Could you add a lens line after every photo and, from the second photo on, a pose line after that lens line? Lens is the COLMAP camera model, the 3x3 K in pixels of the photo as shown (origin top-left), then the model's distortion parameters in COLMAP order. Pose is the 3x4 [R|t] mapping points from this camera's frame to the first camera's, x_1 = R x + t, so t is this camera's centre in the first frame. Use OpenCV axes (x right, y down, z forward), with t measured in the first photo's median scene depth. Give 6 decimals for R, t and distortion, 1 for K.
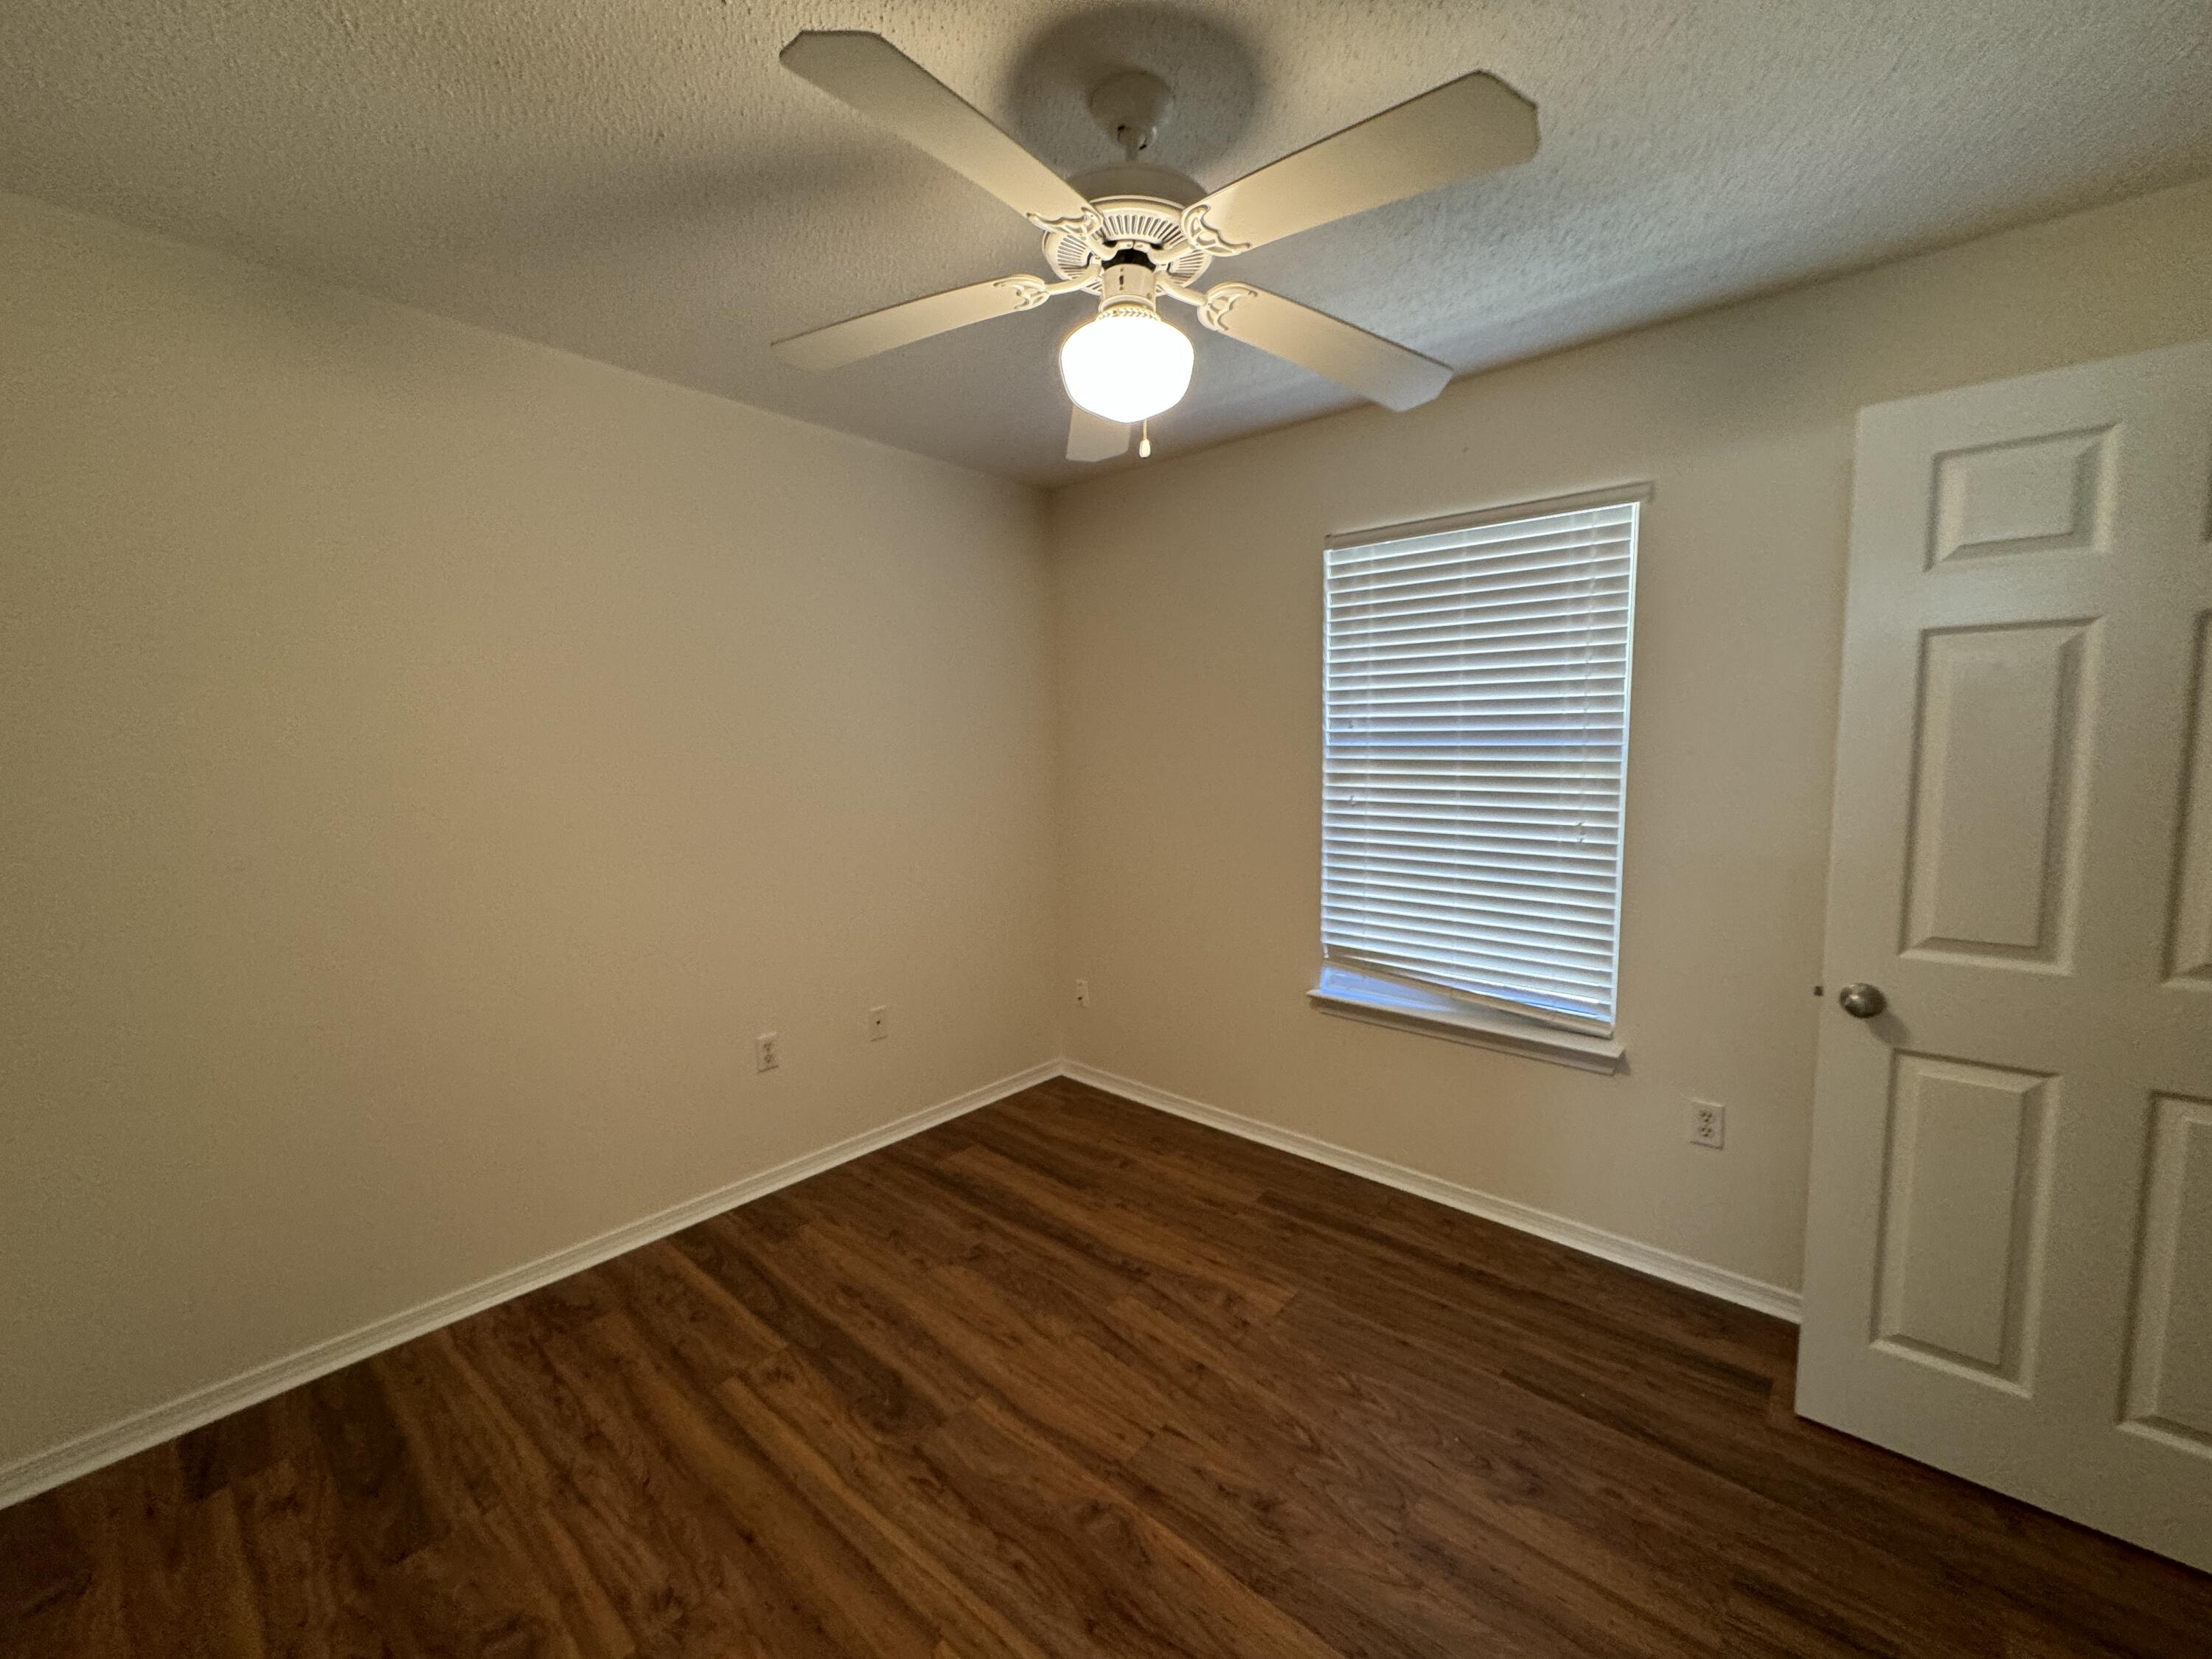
lens RADIAL K [[889.6, 0, 1106.0], [0, 889.6, 829.5], [0, 0, 1]] dist [0.000419, -0.000155]
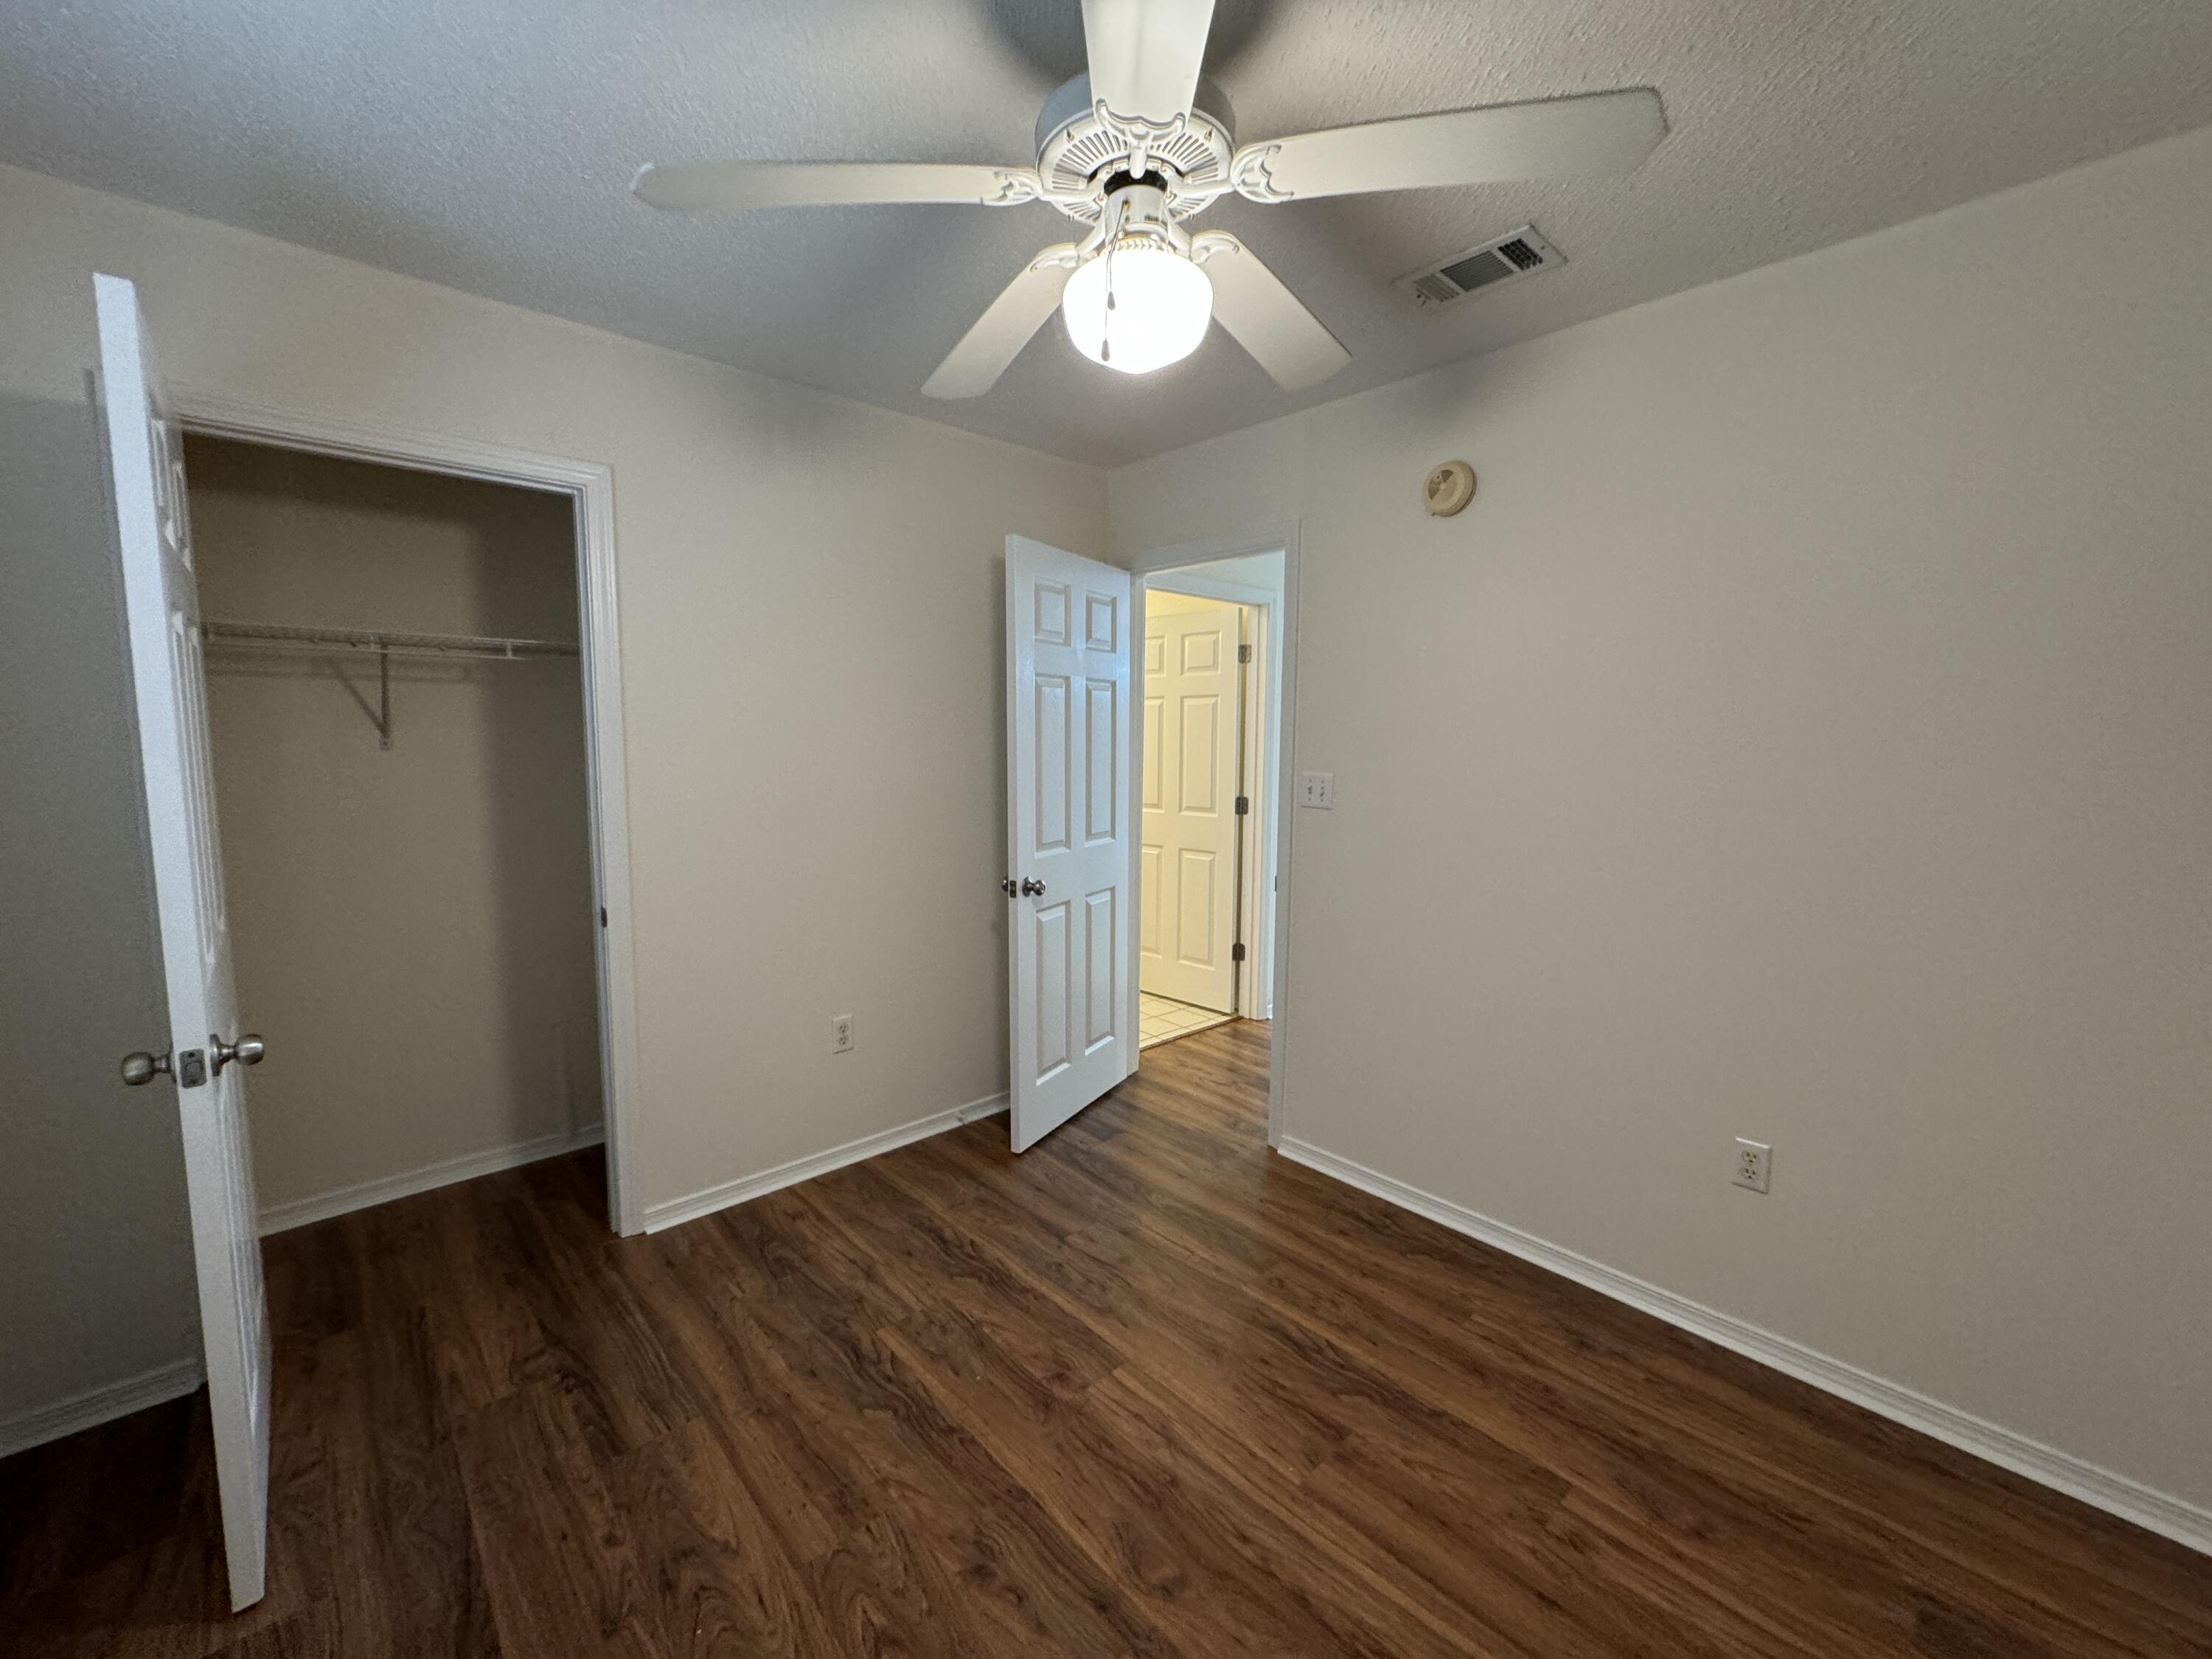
lens RADIAL K [[889.6, 0, 1106.0], [0, 889.6, 829.5], [0, 0, 1]] dist [0.000419, -0.000155]
pose [[-0.994206, -0.013017, 0.106697, -0.038077], [0.008953, 0.979161, 0.202886, -0.175357], [-0.107115, 0.202666, -0.973372, 1.797715]]
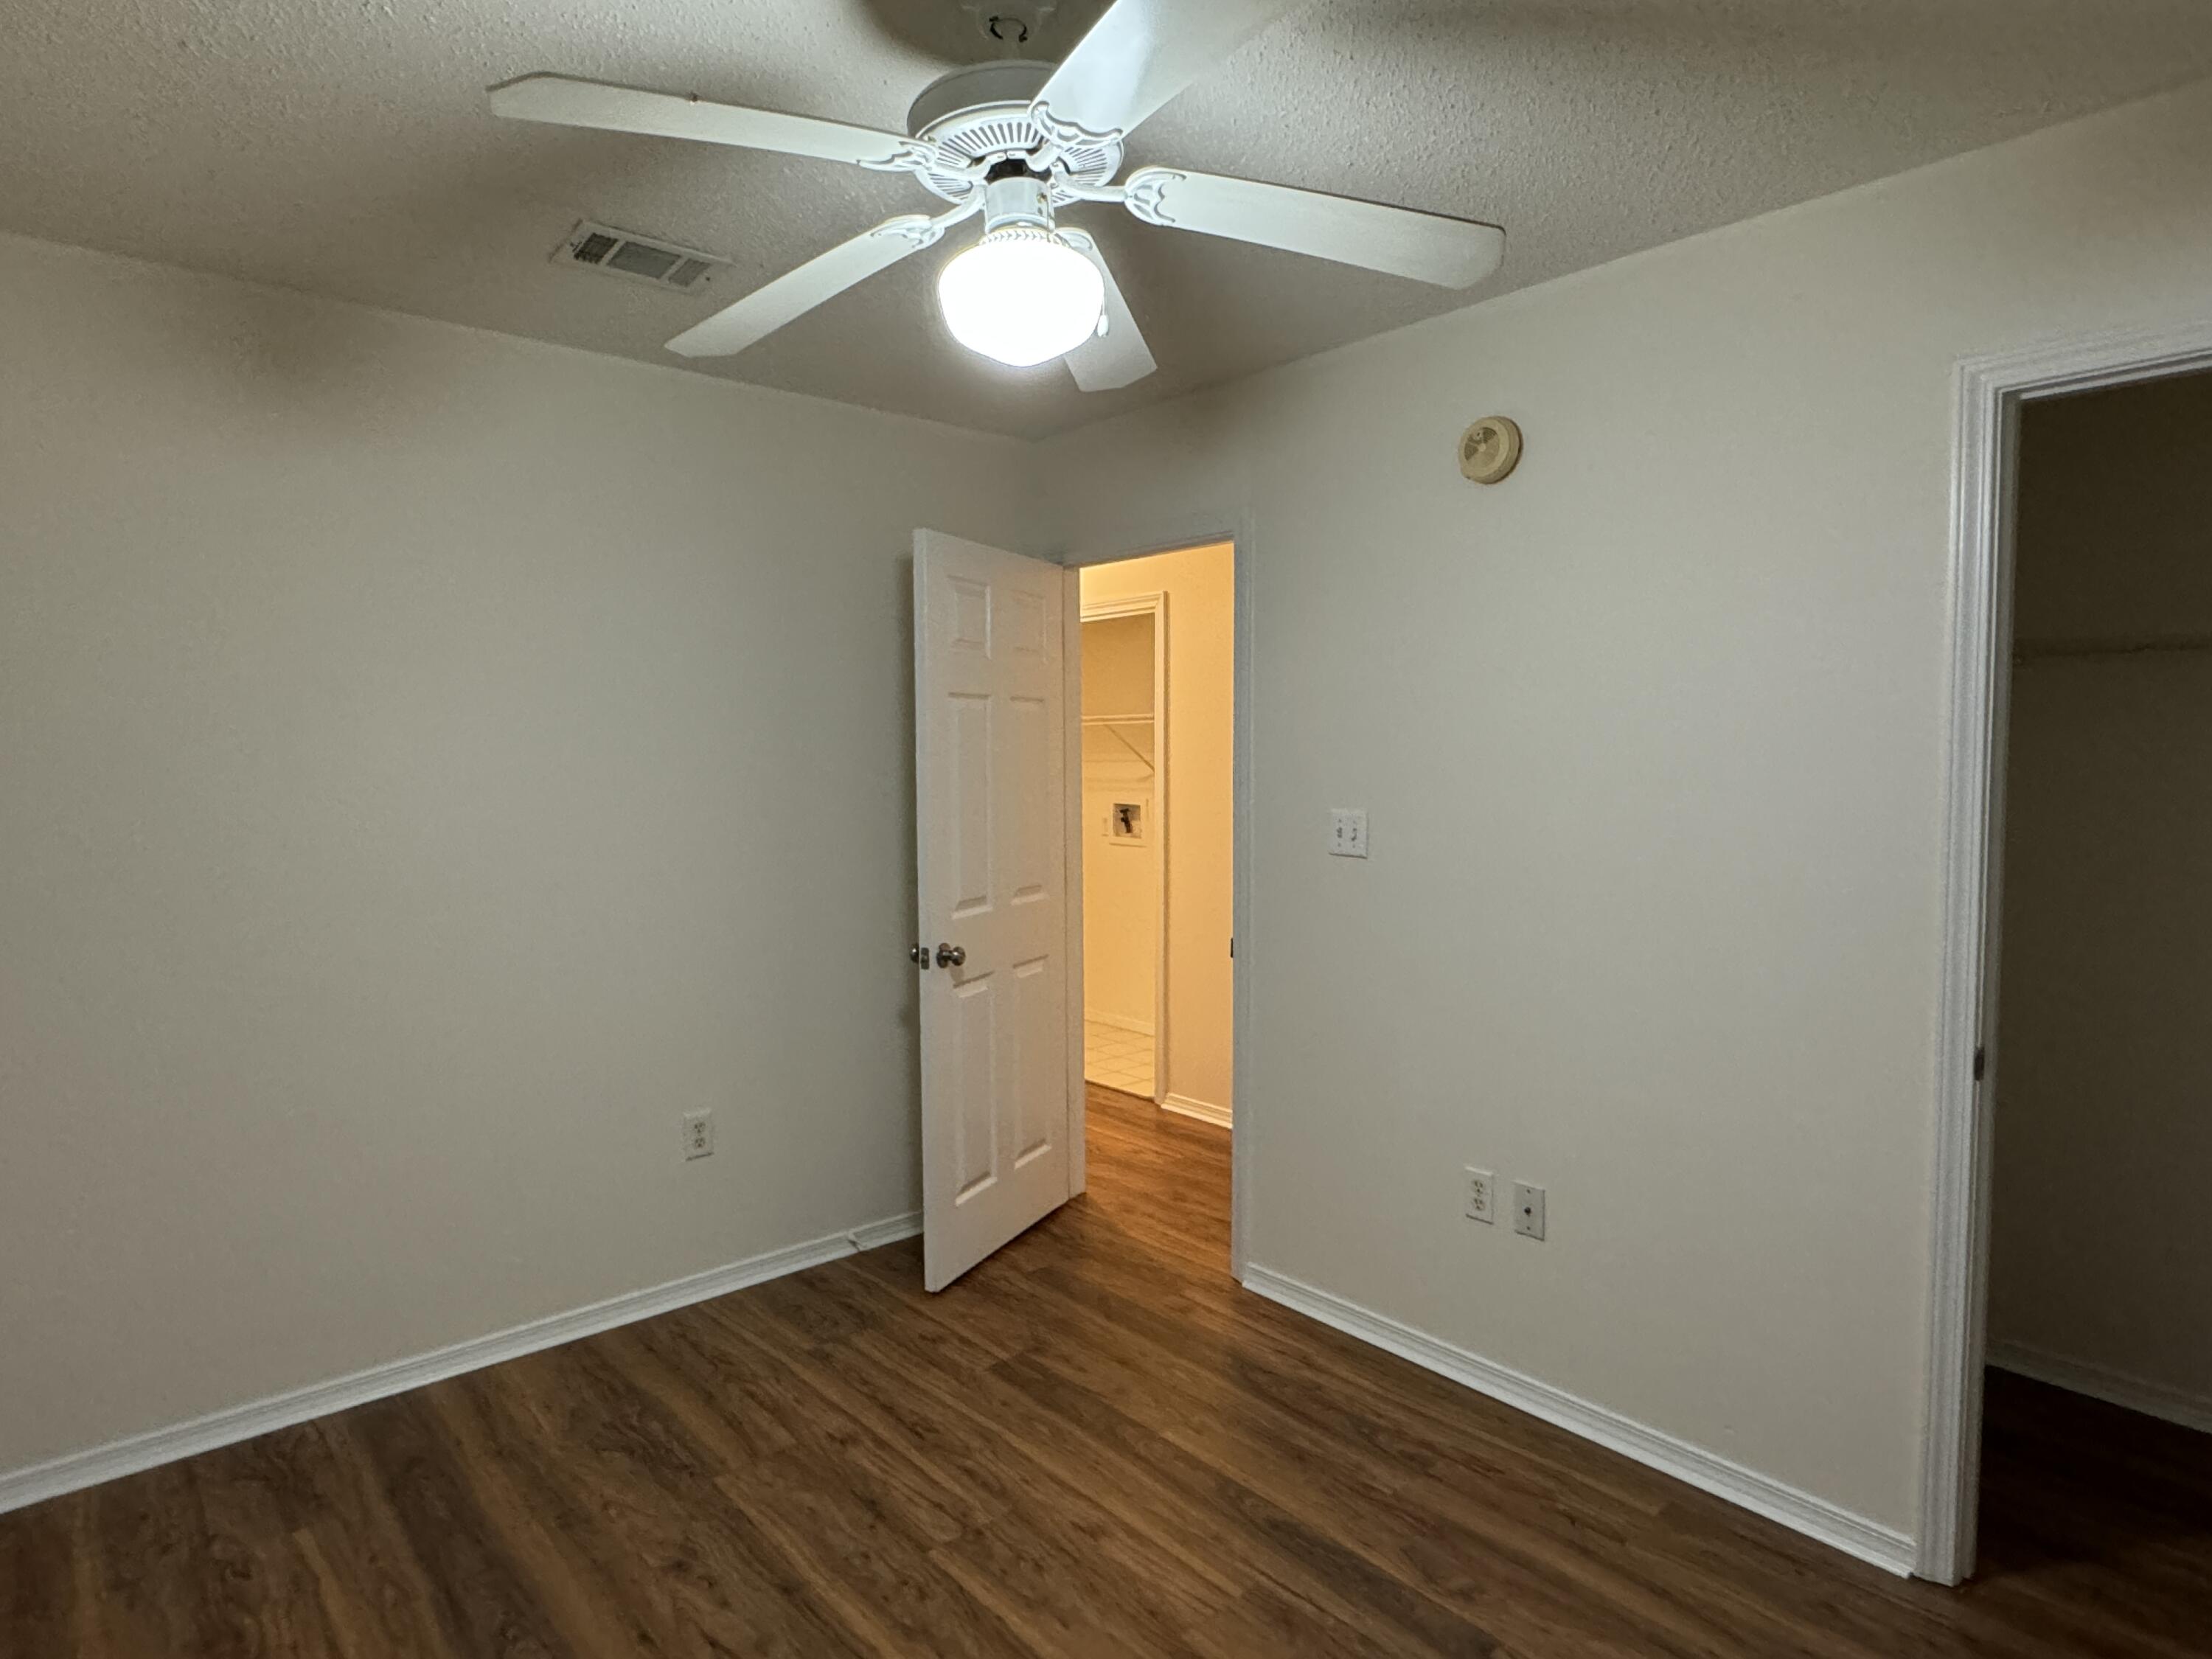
lens RADIAL K [[1226.3, 0, 1106.0], [0, 1226.3, 829.5], [0, 0, 1]] dist [0.000140, 0.020071]
pose [[-0.991152, 0.001698, 0.132718, -0.477540], [0.022137, 0.988028, 0.152678, -0.229896], [-0.130870, 0.154265, -0.979324, 2.218044]]
